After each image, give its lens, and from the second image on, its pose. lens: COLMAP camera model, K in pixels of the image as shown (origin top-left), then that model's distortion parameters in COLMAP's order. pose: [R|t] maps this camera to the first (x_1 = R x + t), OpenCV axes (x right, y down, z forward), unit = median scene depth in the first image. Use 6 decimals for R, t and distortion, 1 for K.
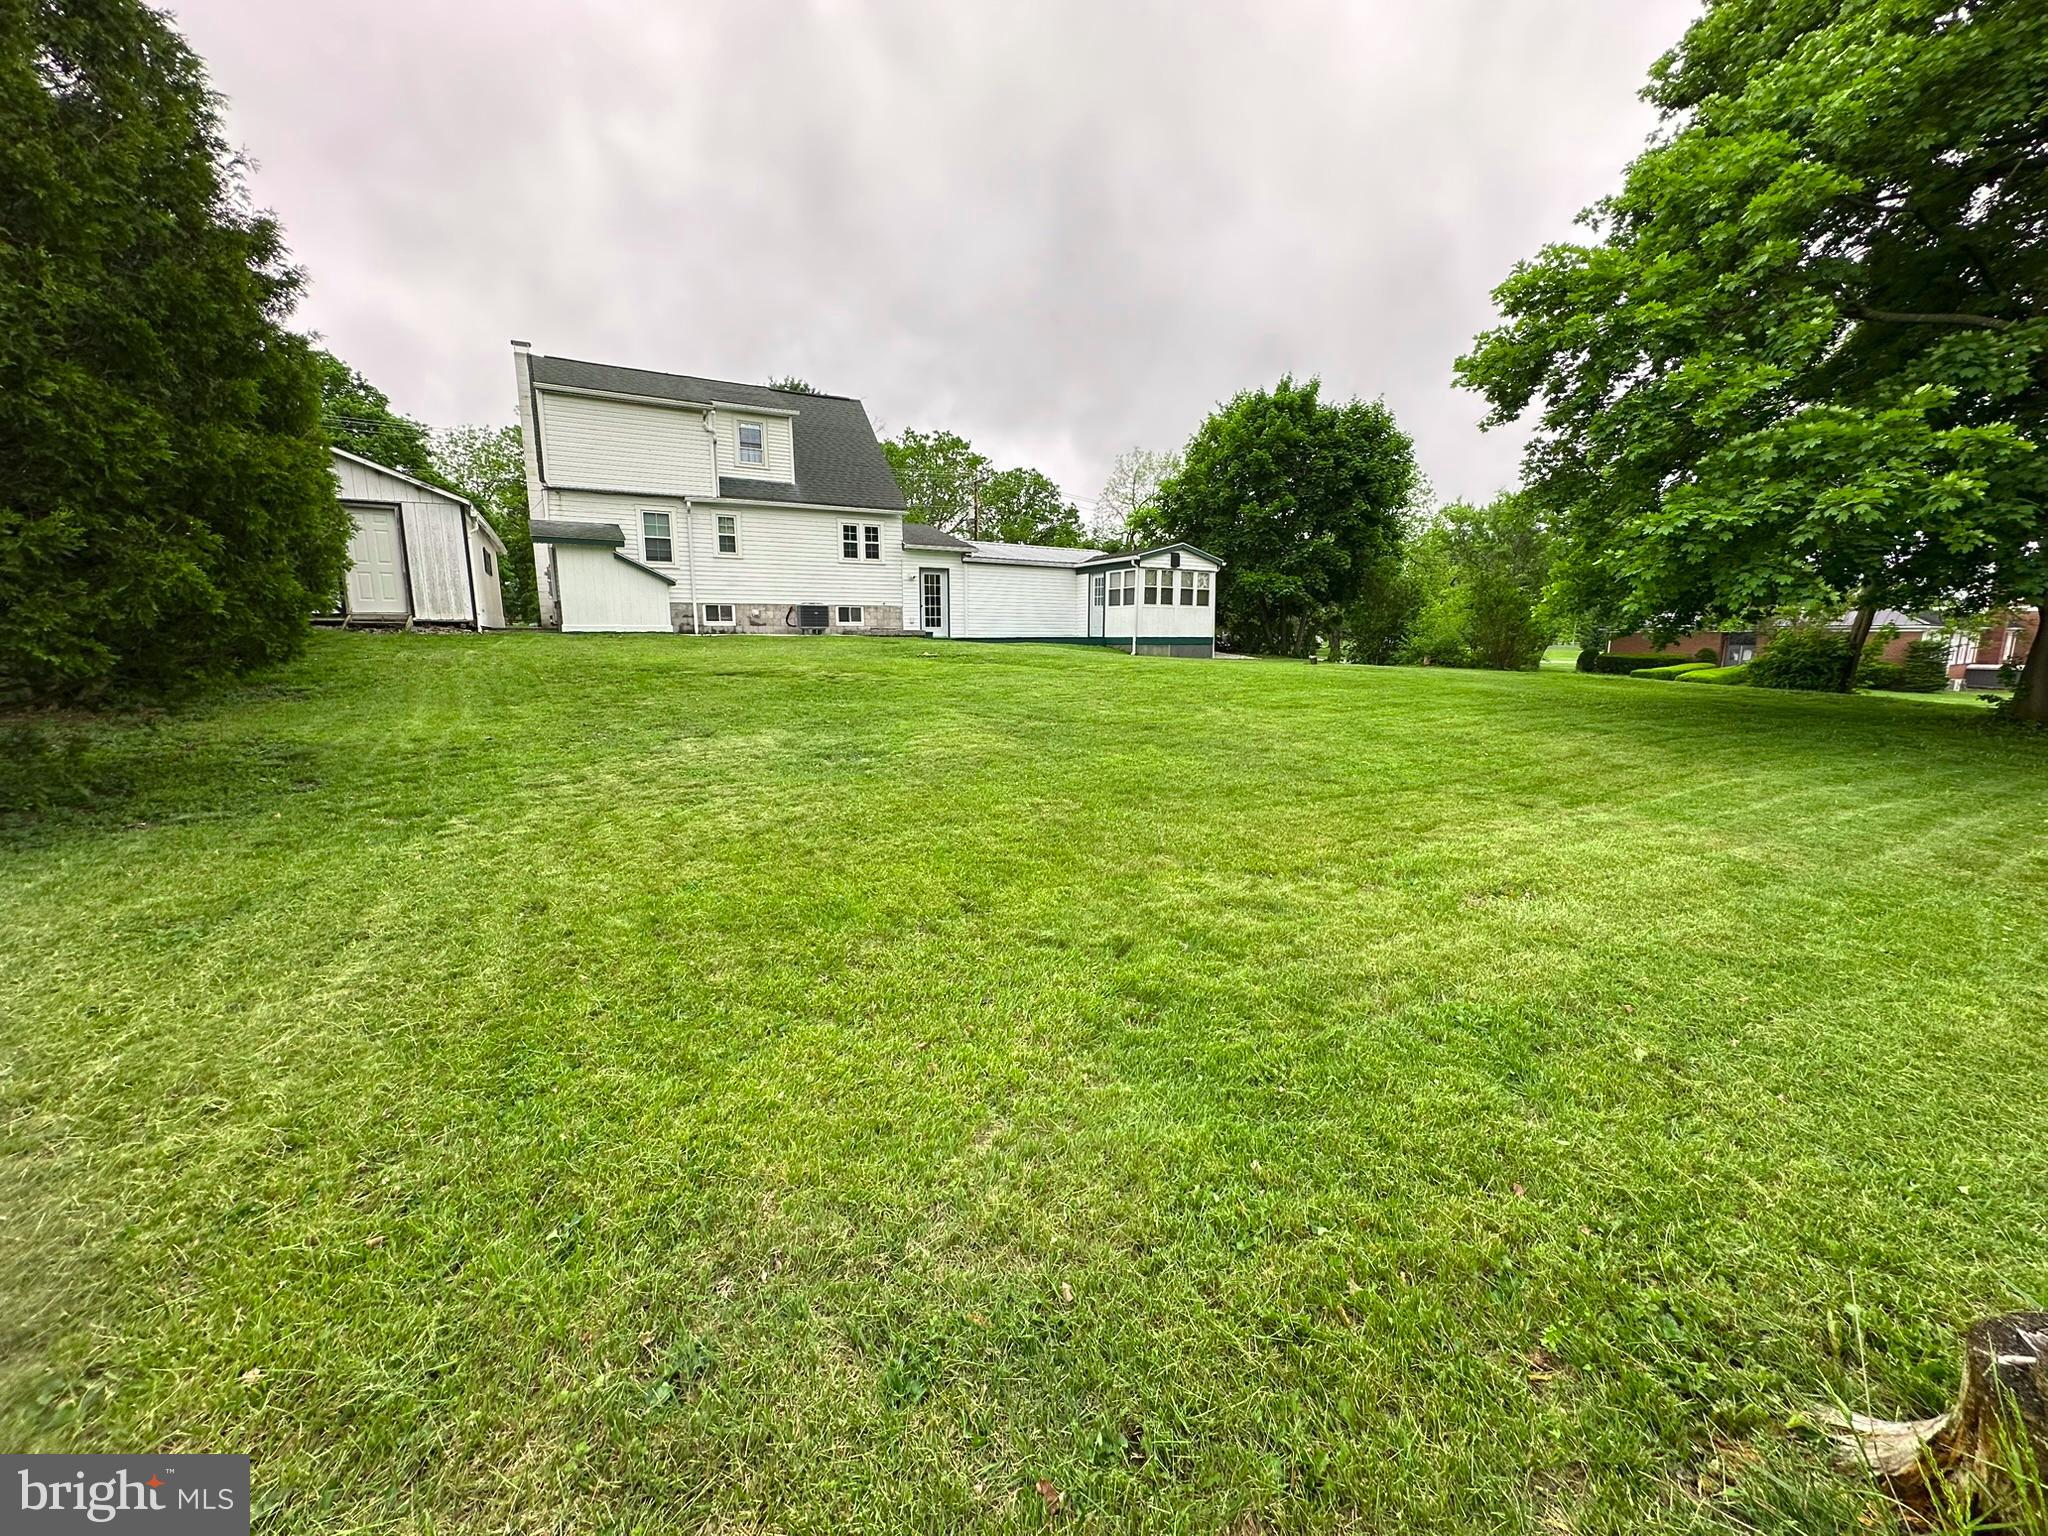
lens RADIAL K [[811.5, 0, 1022.0], [0, 811.5, 774.6], [0, 0, 1]] dist [-0.001776, -0.000257]
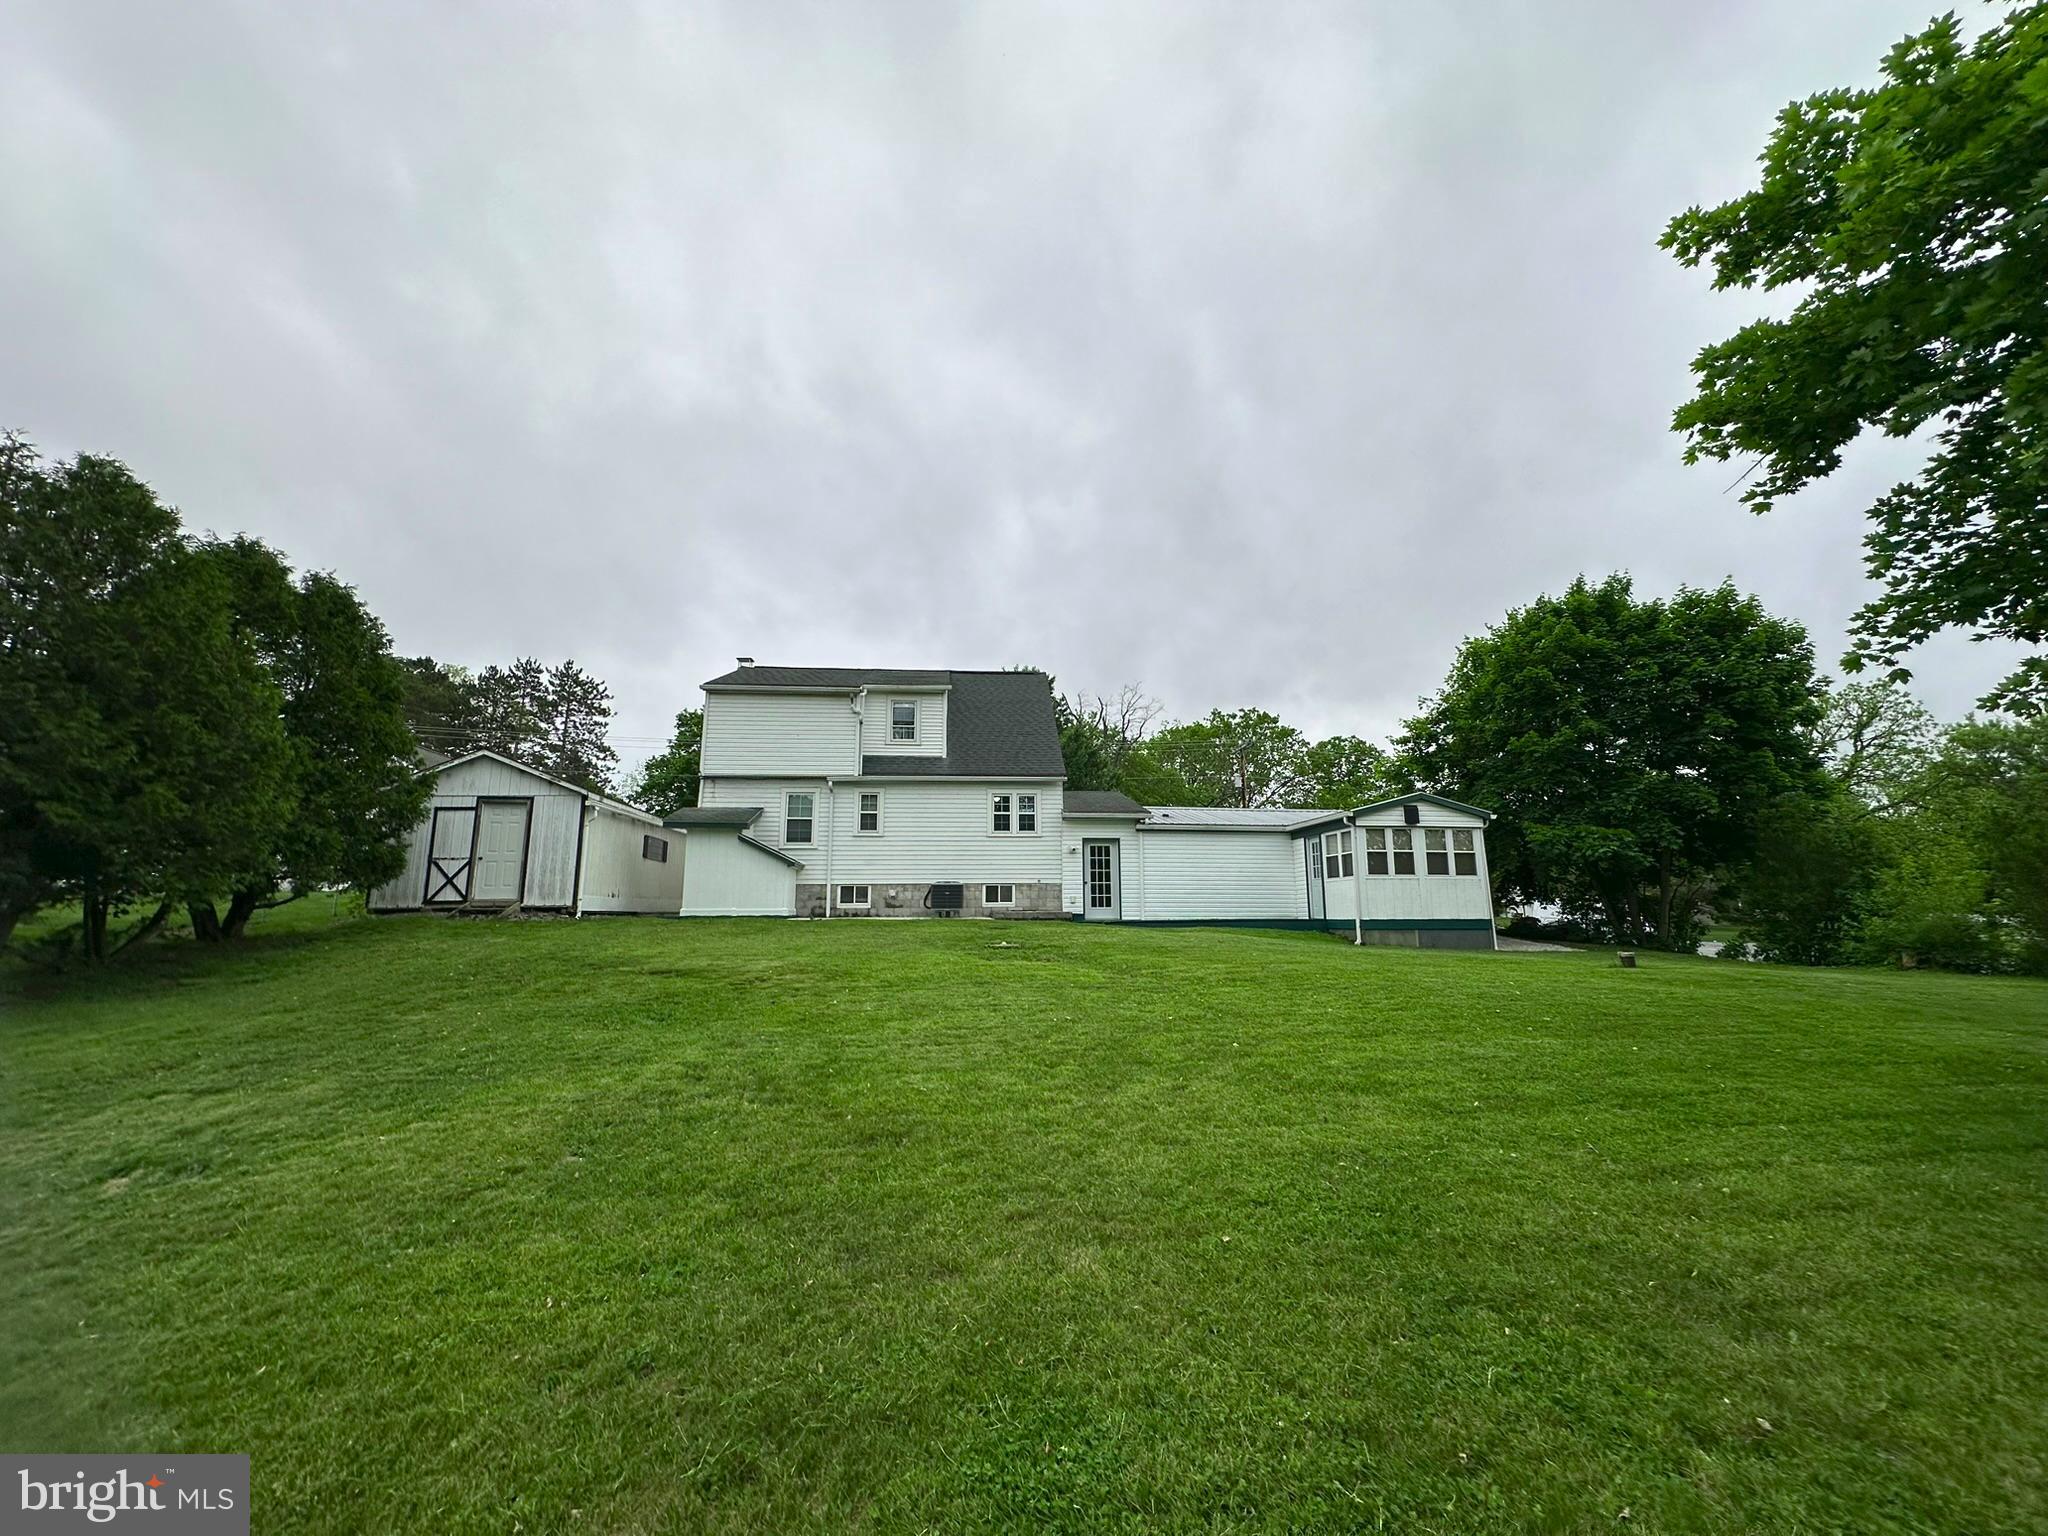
lens RADIAL K [[811.5, 0, 1022.0], [0, 811.5, 774.6], [0, 0, 1]] dist [-0.001776, -0.000257]
pose [[0.913927, -0.071510, -0.399530, 0.163319], [-0.064837, 0.945994, -0.317633, -0.042198], [0.400667, 0.316198, 0.859933, 0.213837]]
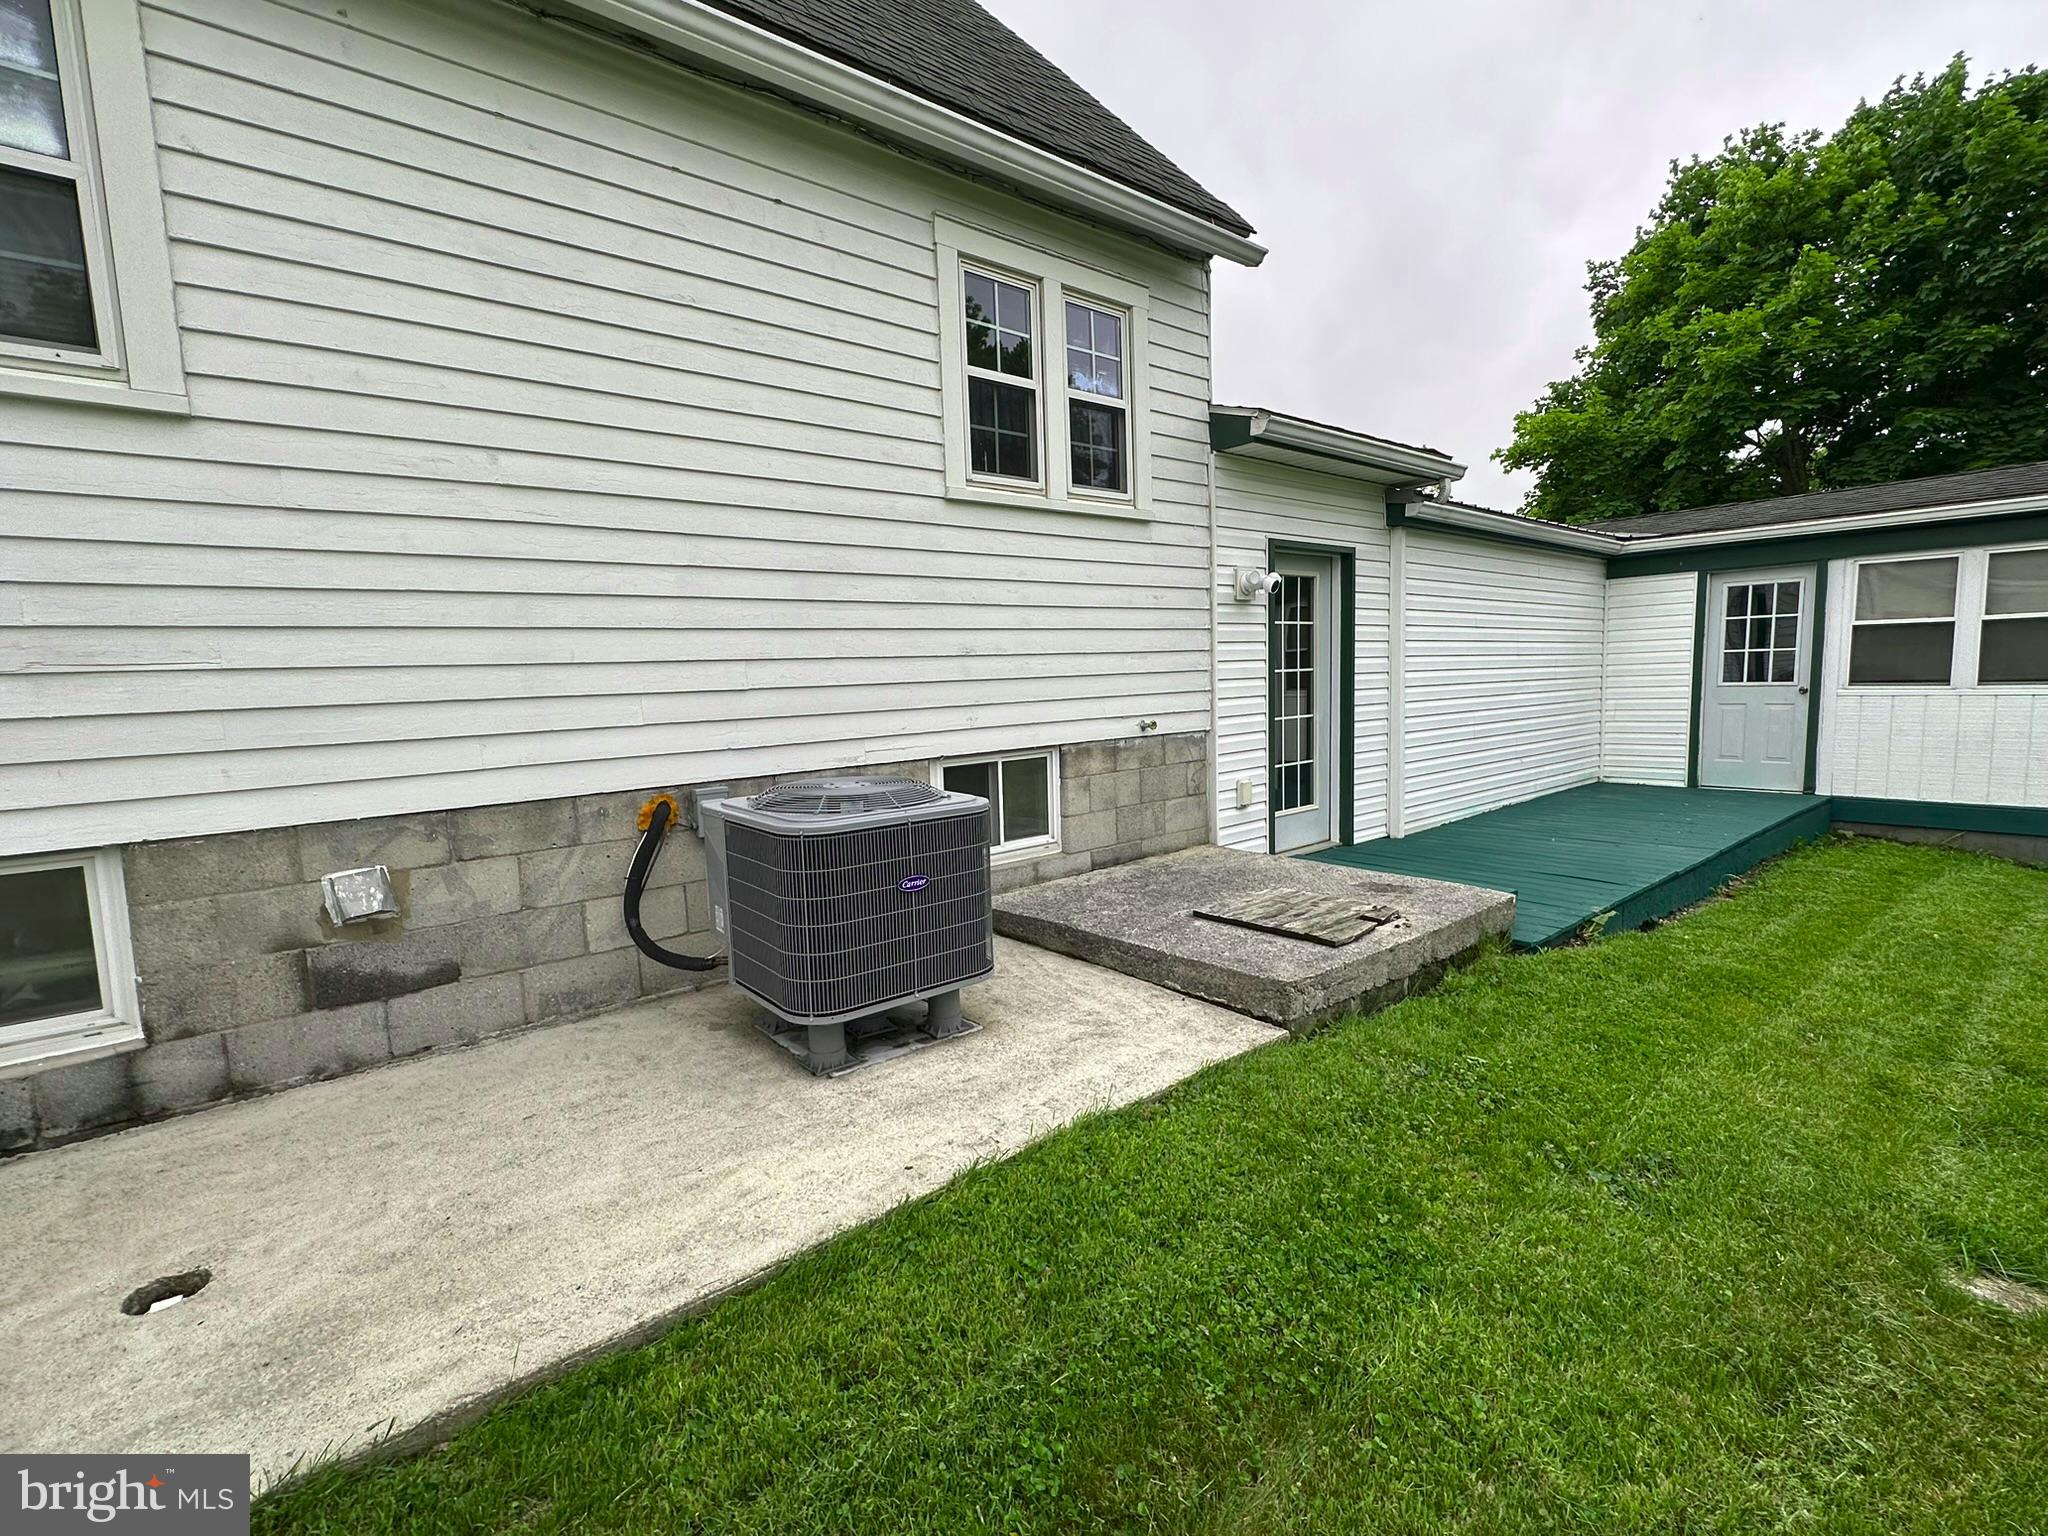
lens RADIAL K [[959.8, 0, 1024.0], [0, 959.8, 768.0], [0, 0, 1]] dist [-0.000321, -0.000040]
pose [[0.979796, -0.047167, 0.194358, -0.239157], [0.059406, 0.996569, -0.057630, -0.187335], [-0.190973, 0.068012, 0.979236, 0.776995]]
